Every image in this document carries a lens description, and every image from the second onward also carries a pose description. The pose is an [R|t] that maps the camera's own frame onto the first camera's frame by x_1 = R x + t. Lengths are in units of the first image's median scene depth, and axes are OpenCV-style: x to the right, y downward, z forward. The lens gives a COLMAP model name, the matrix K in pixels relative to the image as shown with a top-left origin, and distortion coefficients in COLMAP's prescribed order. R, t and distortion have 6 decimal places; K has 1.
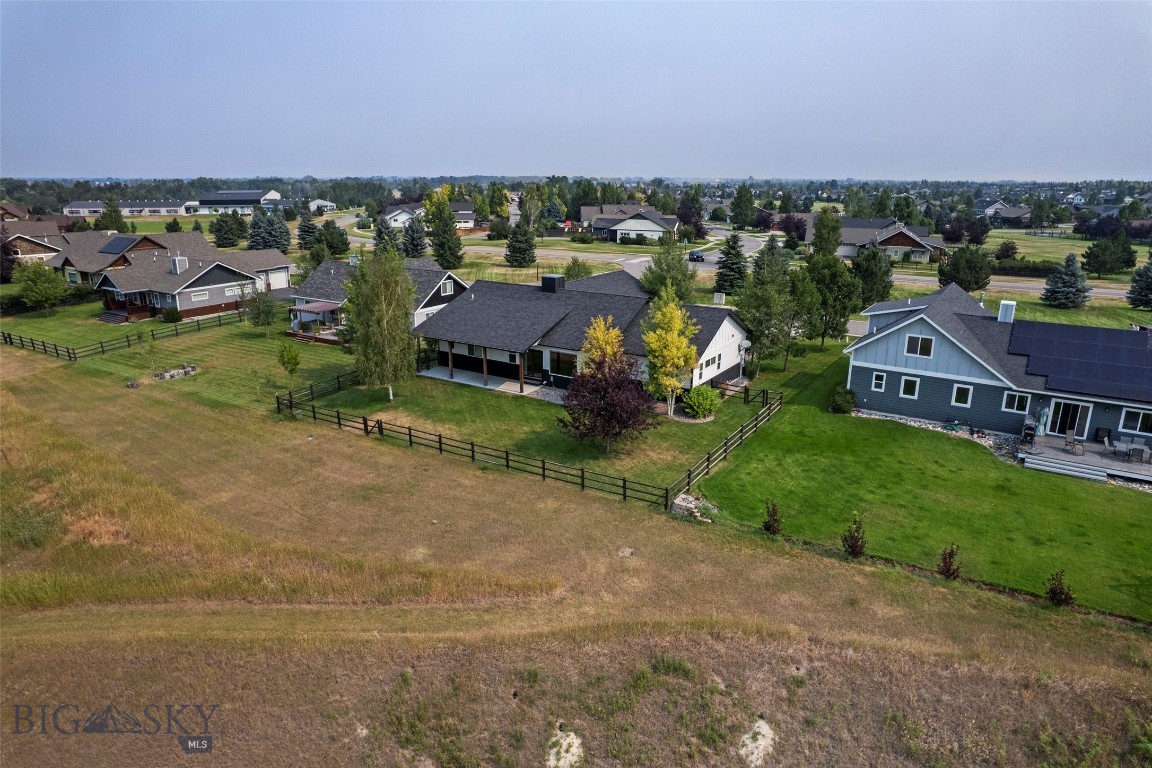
lens RADIAL K [[755.0, 0, 584.0], [0, 755.0, 364.4], [0, 0, 1]] dist [-0.082481, 0.078777]
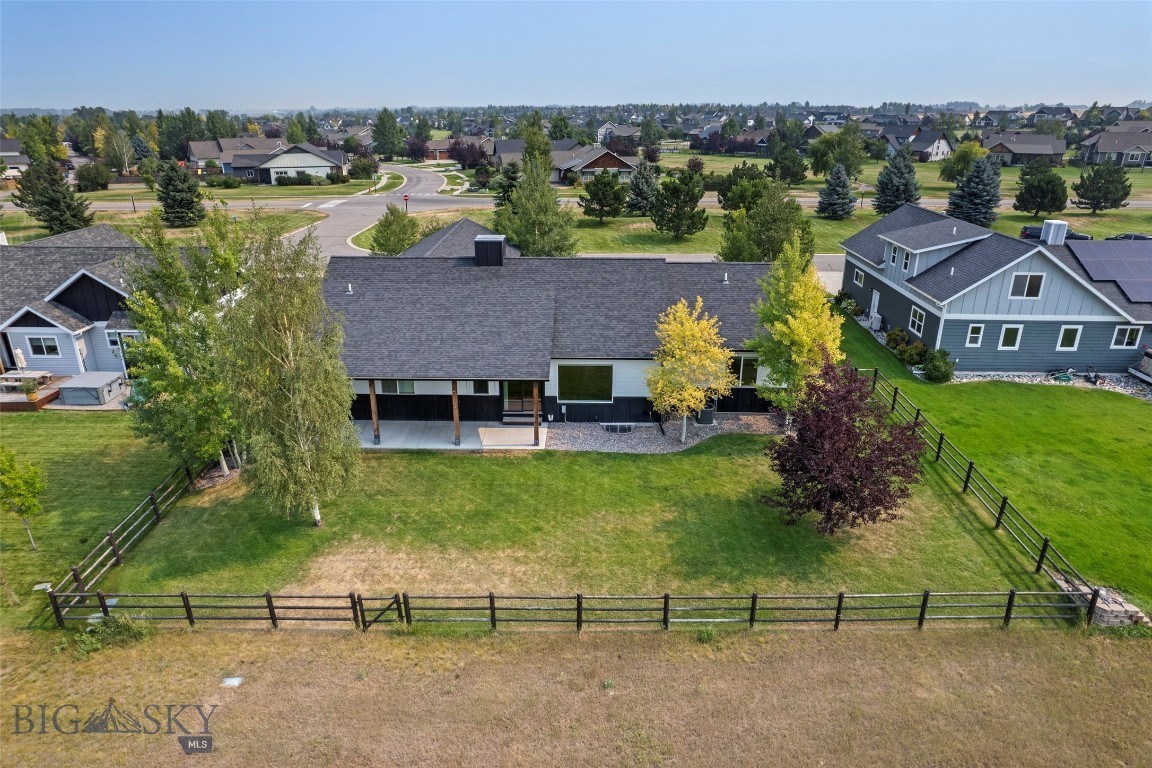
lens RADIAL K [[755.0, 0, 584.0], [0, 755.0, 364.4], [0, 0, 1]] dist [-0.082481, 0.078777]
pose [[0.851072, -0.177238, 0.494231, -0.361315], [0.132817, 0.983362, 0.123933, -0.100679], [-0.507973, -0.039834, 0.860451, 0.529072]]
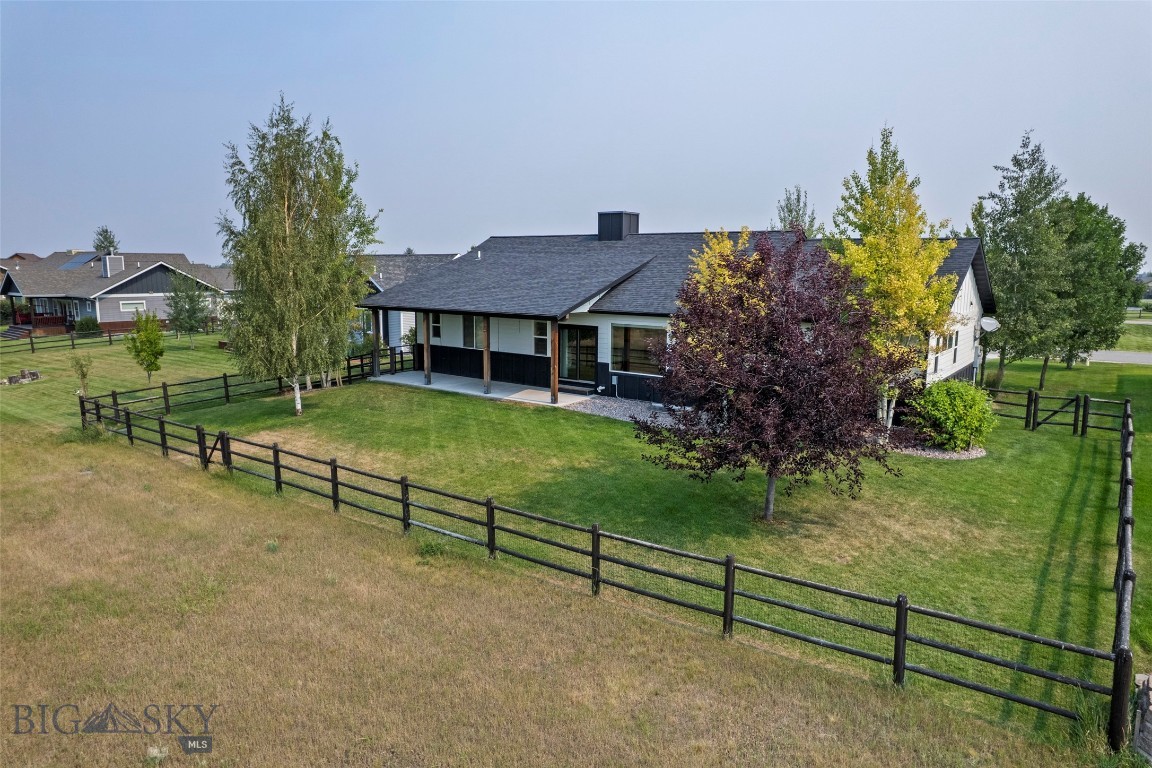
lens RADIAL K [[755.0, 0, 584.0], [0, 755.0, 364.4], [0, 0, 1]] dist [-0.082481, 0.078777]
pose [[0.997360, 0.014893, -0.071070, -0.030428], [-0.023418, 0.992416, -0.120676, 0.078742], [0.068734, 0.122022, 0.990145, 0.552933]]
